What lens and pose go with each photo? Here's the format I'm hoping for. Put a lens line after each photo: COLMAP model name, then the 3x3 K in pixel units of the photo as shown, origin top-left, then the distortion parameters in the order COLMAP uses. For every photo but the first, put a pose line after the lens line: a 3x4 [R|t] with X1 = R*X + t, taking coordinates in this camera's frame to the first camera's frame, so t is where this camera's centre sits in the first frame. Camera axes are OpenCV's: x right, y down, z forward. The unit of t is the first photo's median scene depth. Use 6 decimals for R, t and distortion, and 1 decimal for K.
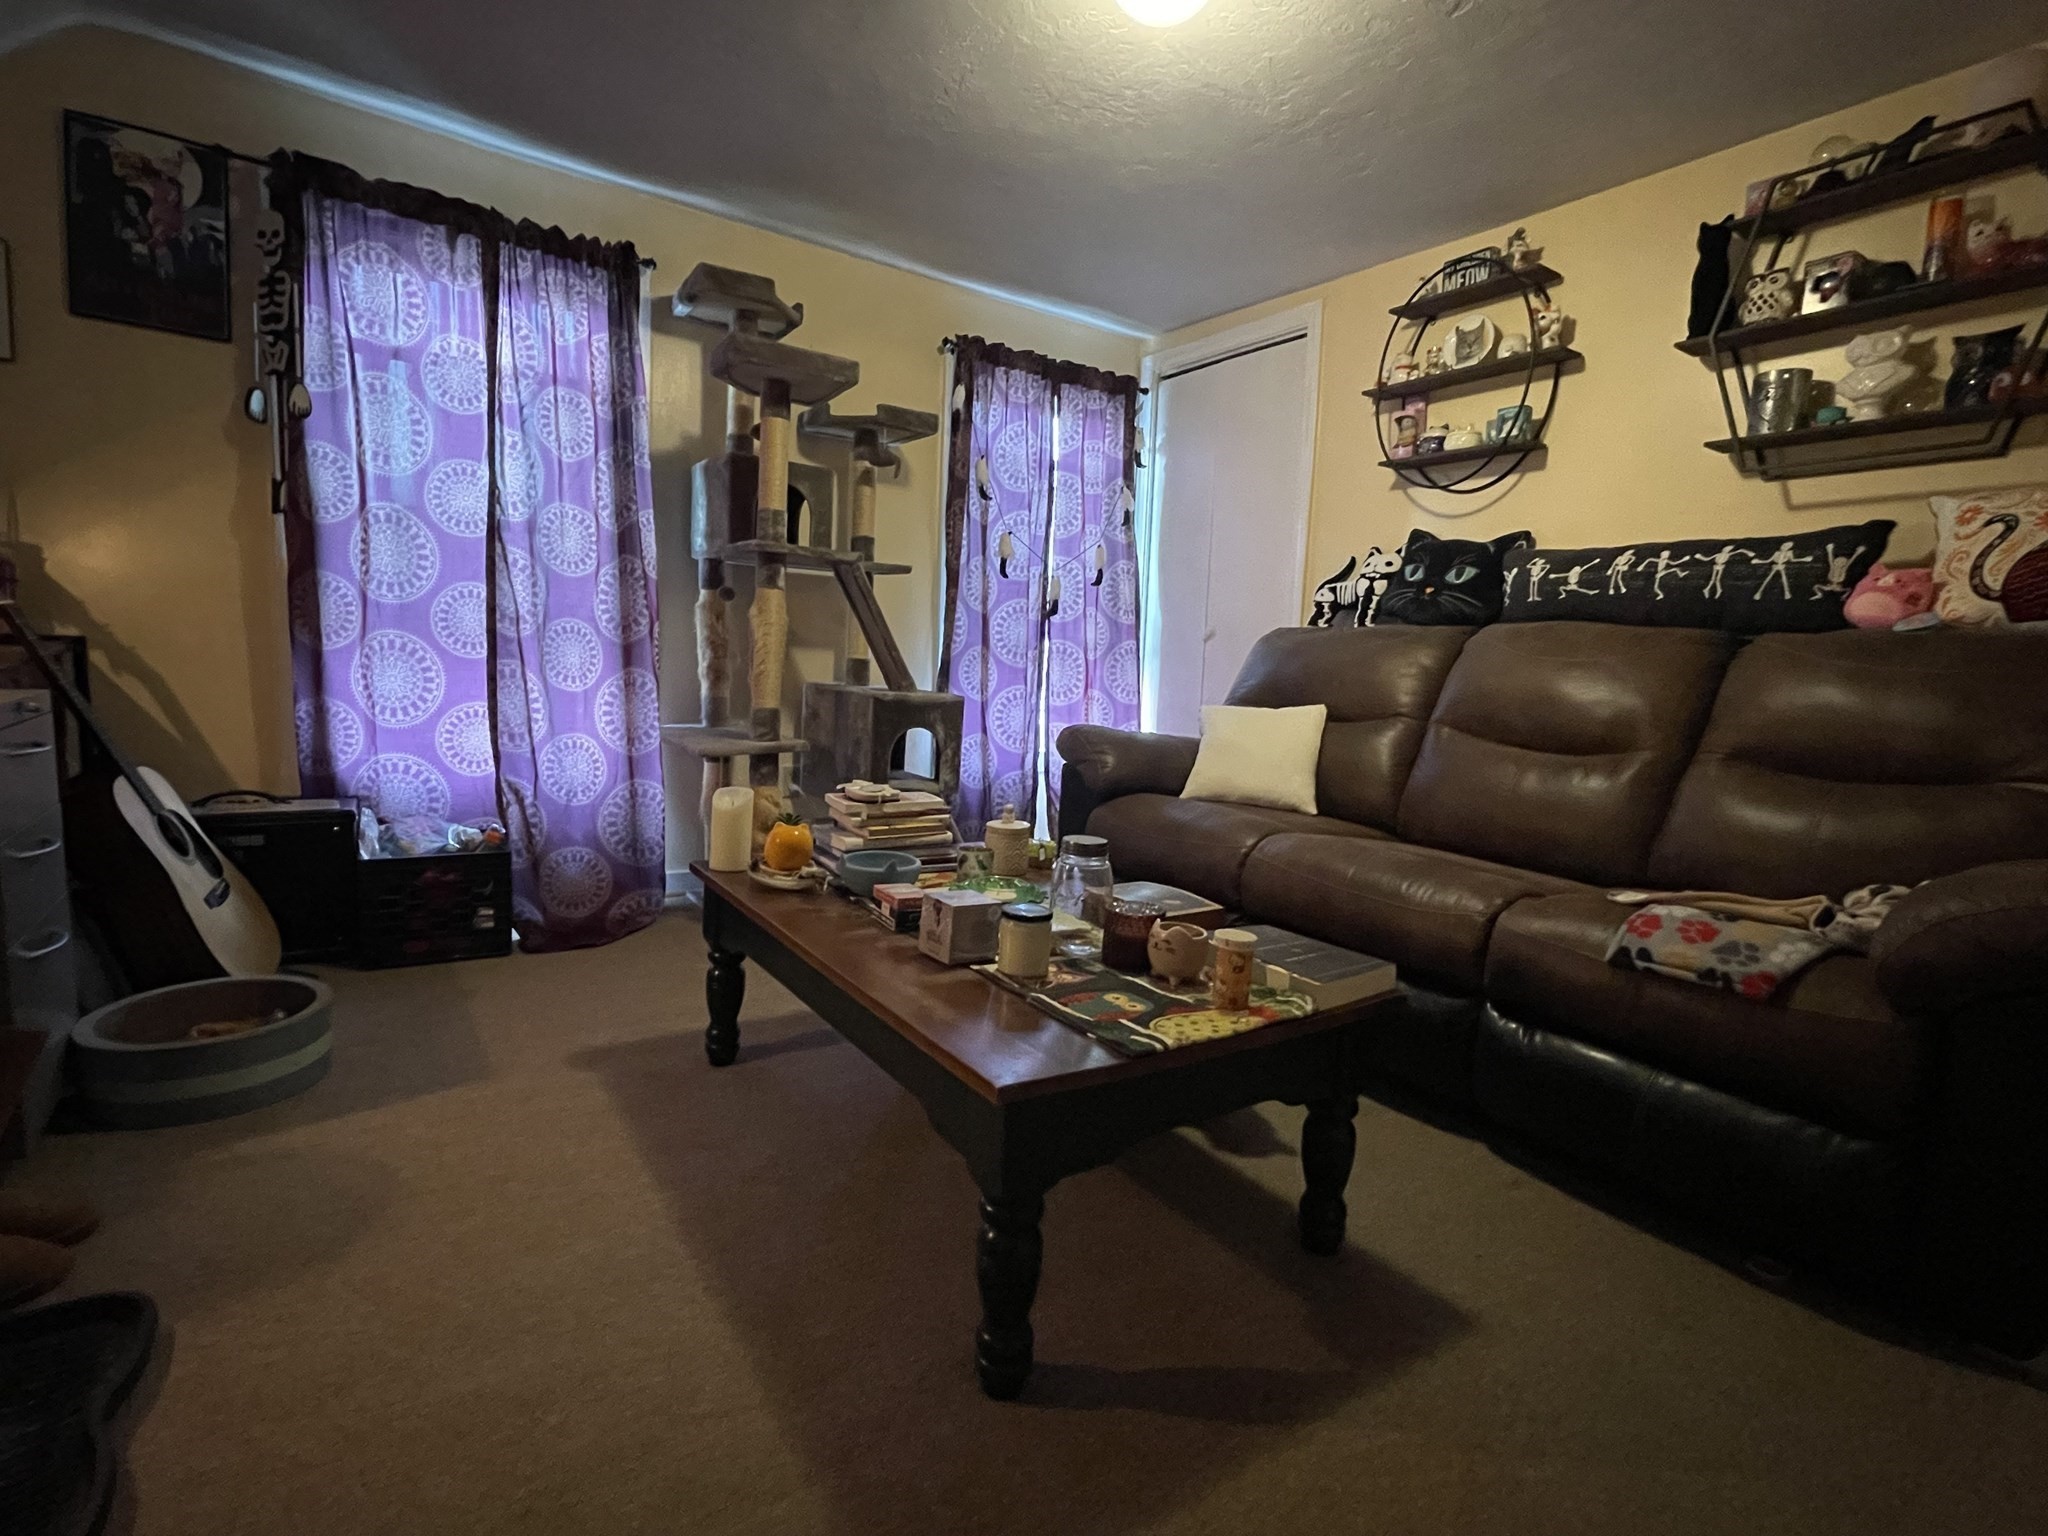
lens RADIAL K [[978.5, 0, 1023.1], [0, 978.5, 742.0], [0, 0, 1]] dist [-0.002252, -0.000820]
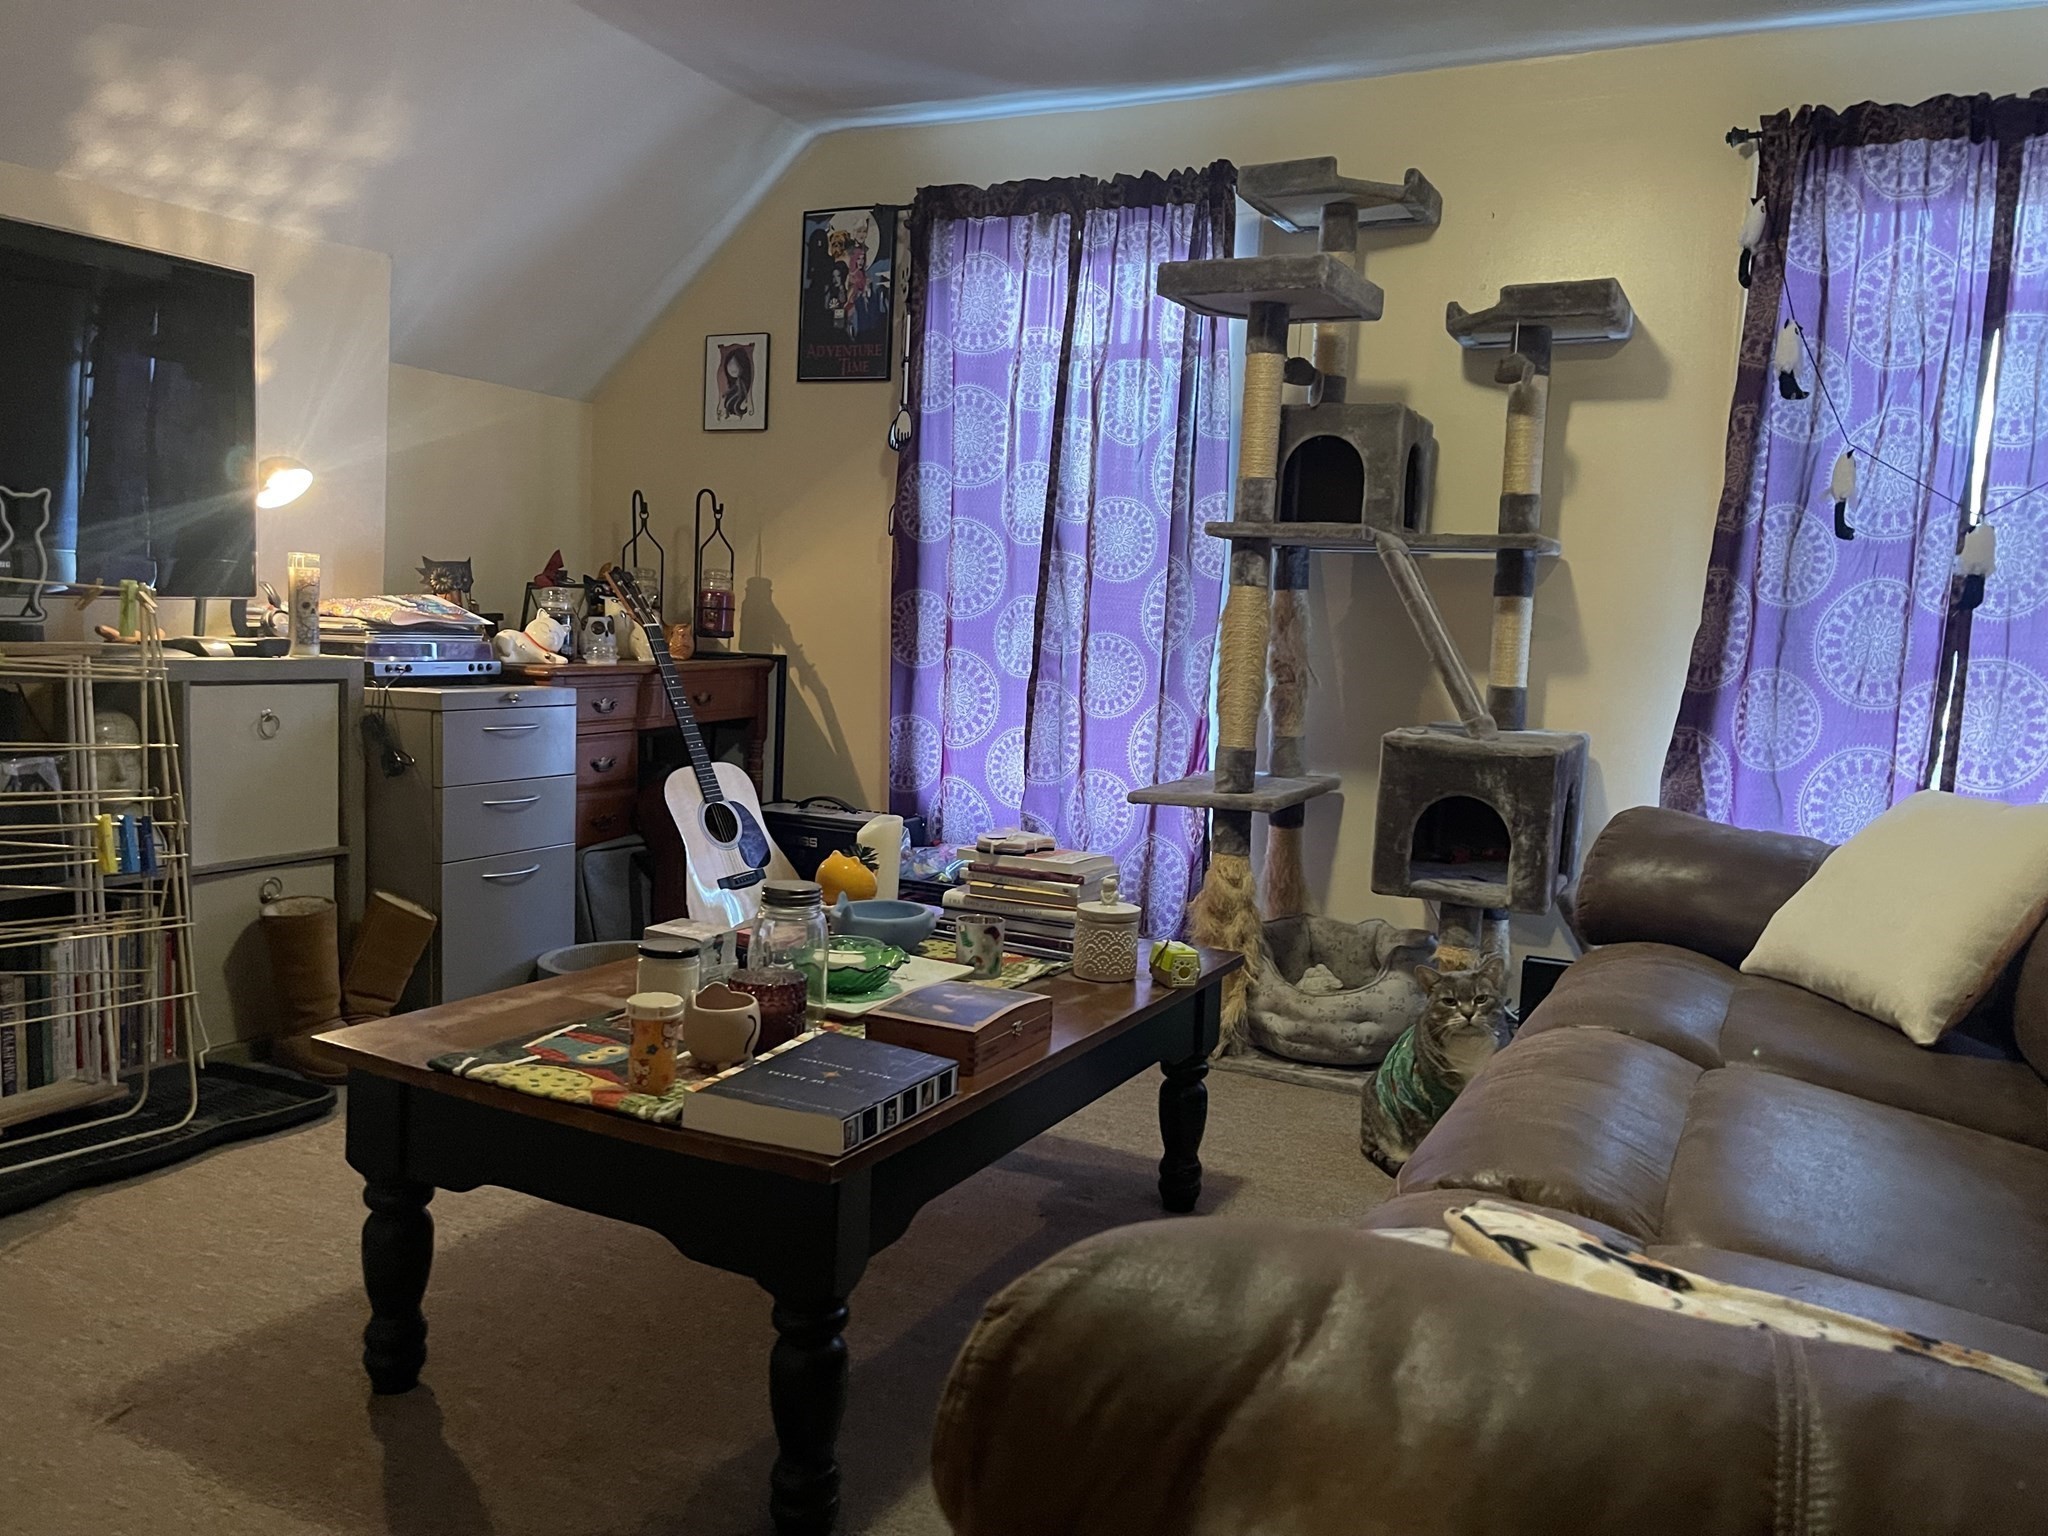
lens RADIAL K [[1560.3, 0, 1024.0], [0, 1560.3, 768.0], [0, 0, 1]] dist [-0.001768, -0.006216]
pose [[0.485491, 0.054611, -0.872534, 0.743411], [-0.095251, 0.995410, 0.009303, -0.017366], [0.869037, 0.078593, 0.488464, 0.317344]]
